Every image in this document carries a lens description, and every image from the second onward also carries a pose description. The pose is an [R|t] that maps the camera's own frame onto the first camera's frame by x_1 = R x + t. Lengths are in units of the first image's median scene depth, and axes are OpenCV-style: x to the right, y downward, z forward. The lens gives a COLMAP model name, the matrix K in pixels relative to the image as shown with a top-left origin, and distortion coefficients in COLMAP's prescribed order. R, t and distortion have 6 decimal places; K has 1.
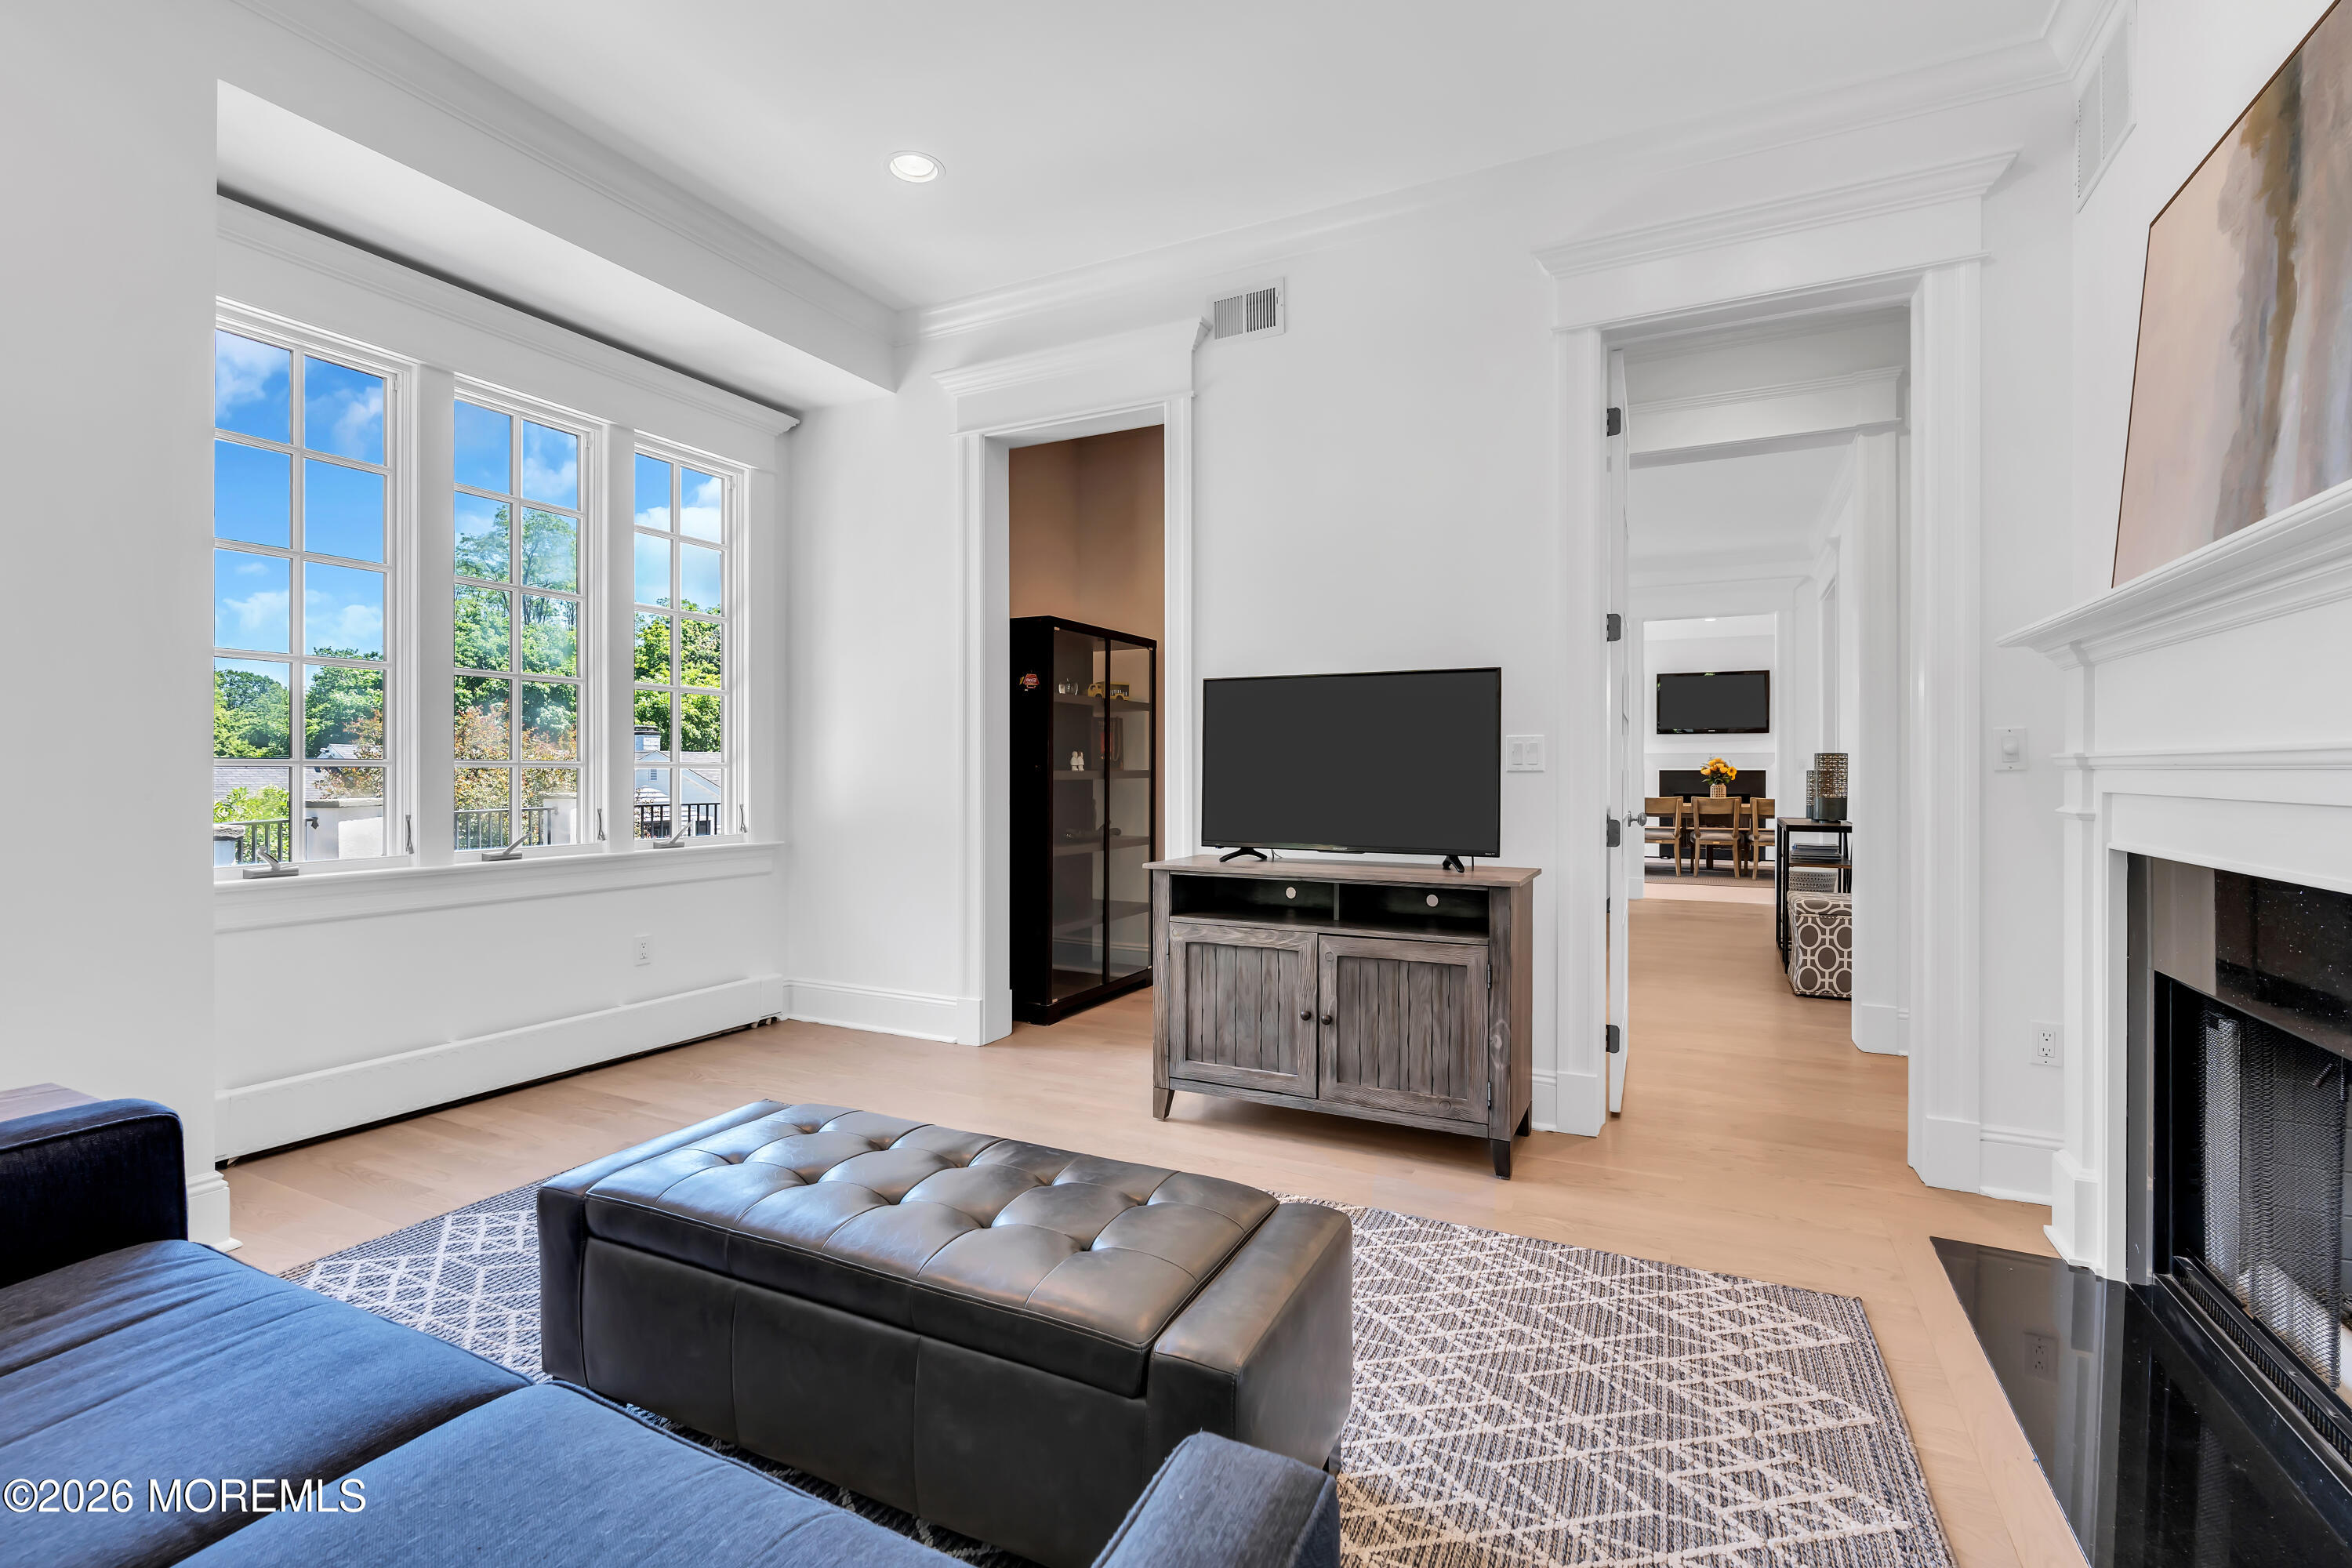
lens RADIAL K [[1055.6, 0, 1175.2], [0, 1055.6, 781.2], [0, 0, 1]] dist [-0.004700, 0.000271]
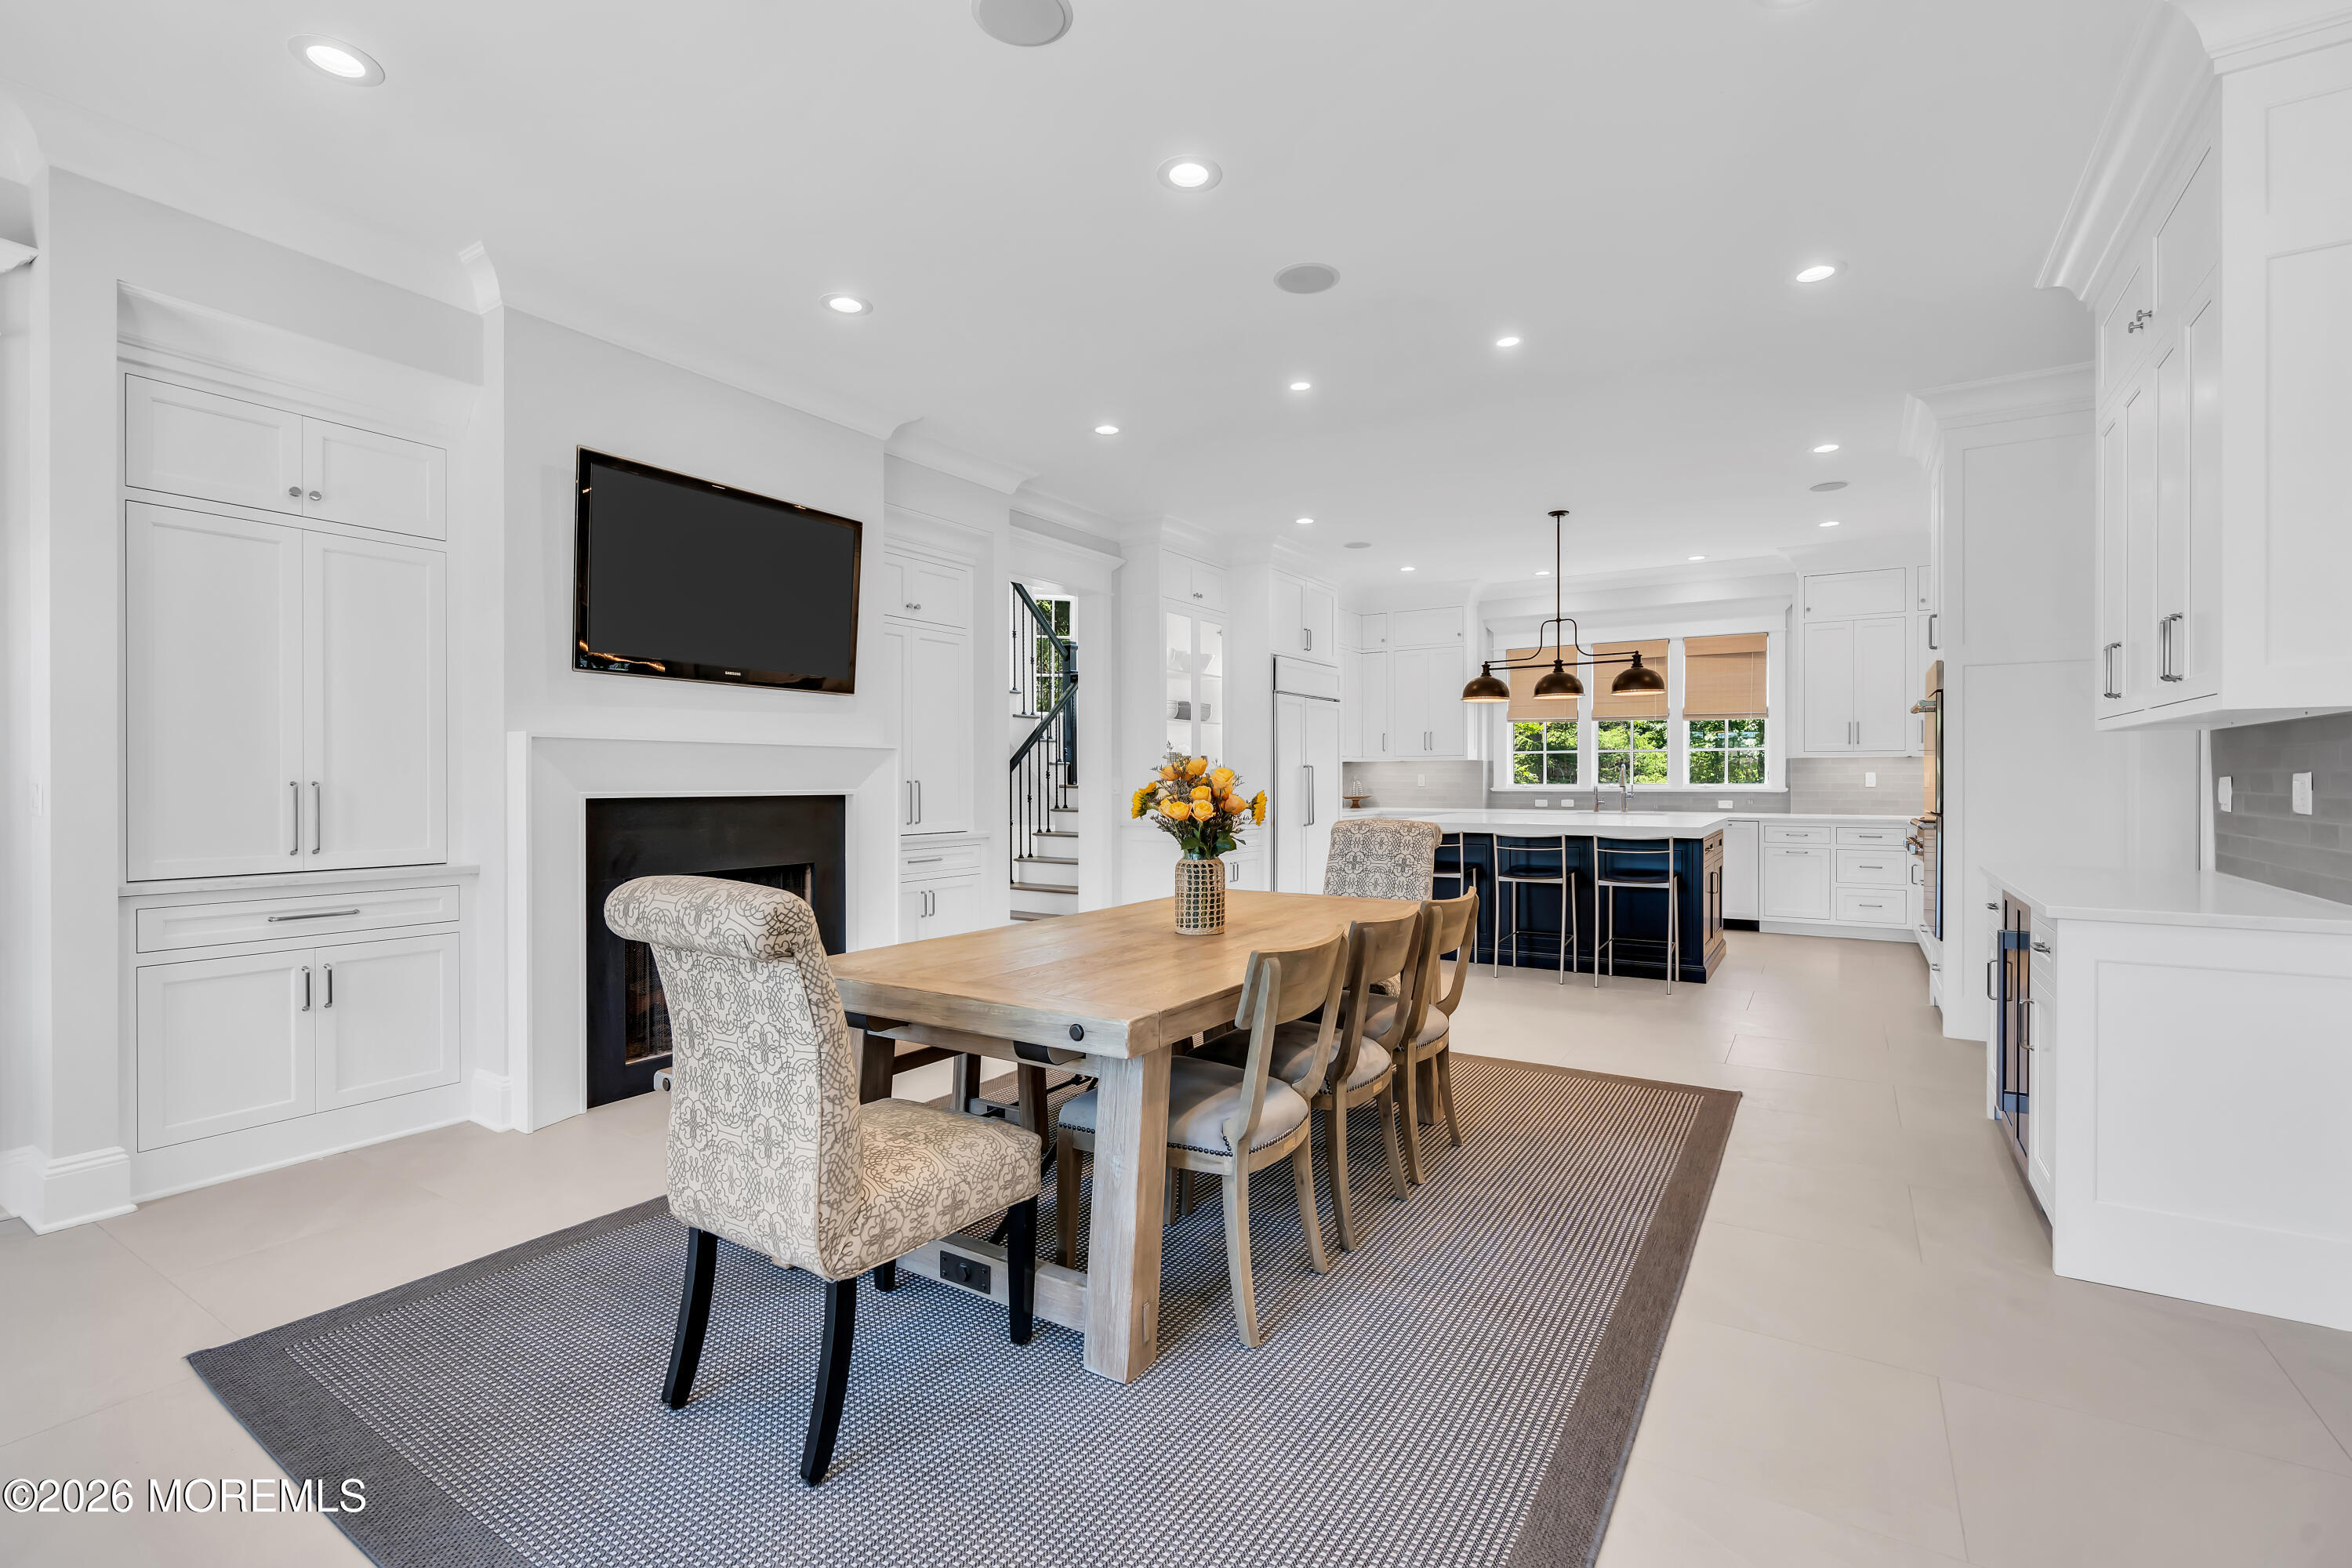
lens RADIAL K [[1041.5, 0, 1179.5], [0, 1041.5, 782.1], [0, 0, 1]] dist [-0.003769, -0.000175]
pose [[0.105128, -0.004706, 0.994448, 0.196138], [0.010237, 0.999941, 0.003650, -0.013352], [-0.994406, 0.009797, 0.105170, 0.754059]]
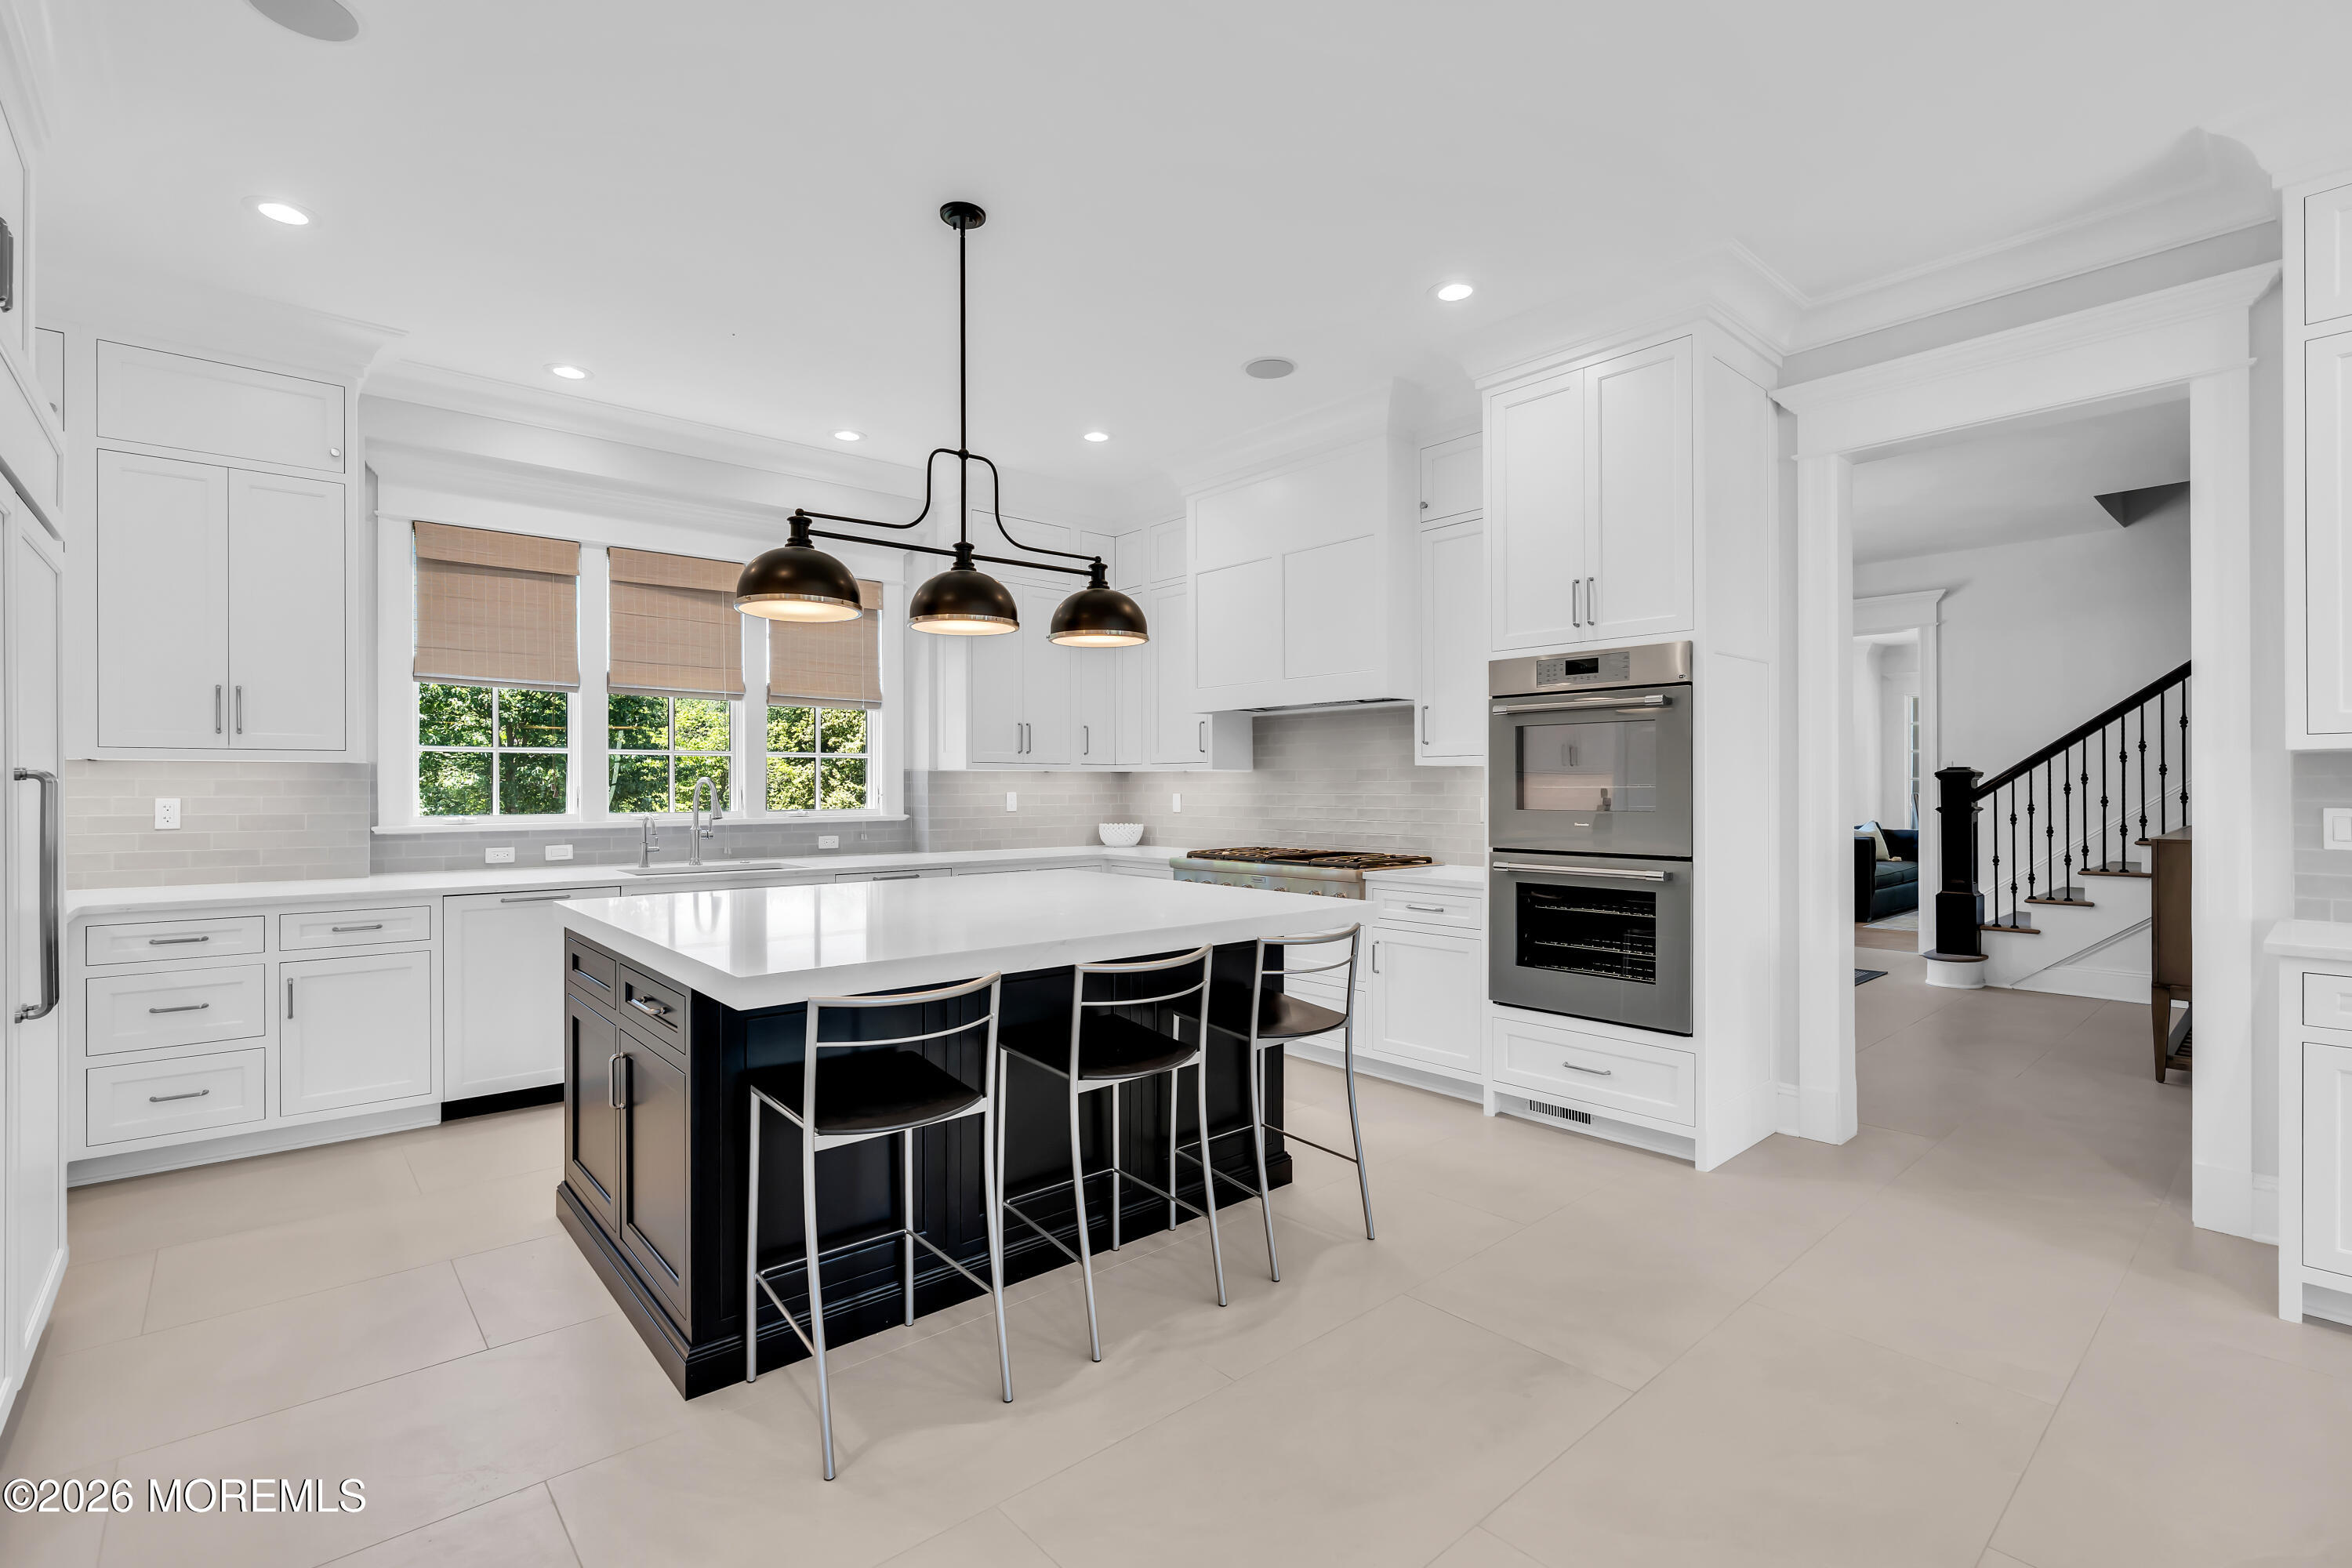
lens RADIAL K [[1055.6, 0, 1175.2], [0, 1055.6, 781.2], [0, 0, 1]] dist [-0.004700, 0.000271]
pose [[-0.924260, 0.002390, 0.381756, 0.550791], [0.003617, 0.999990, 0.002496, -0.017616], [-0.381746, 0.003688, -0.924260, 0.810410]]
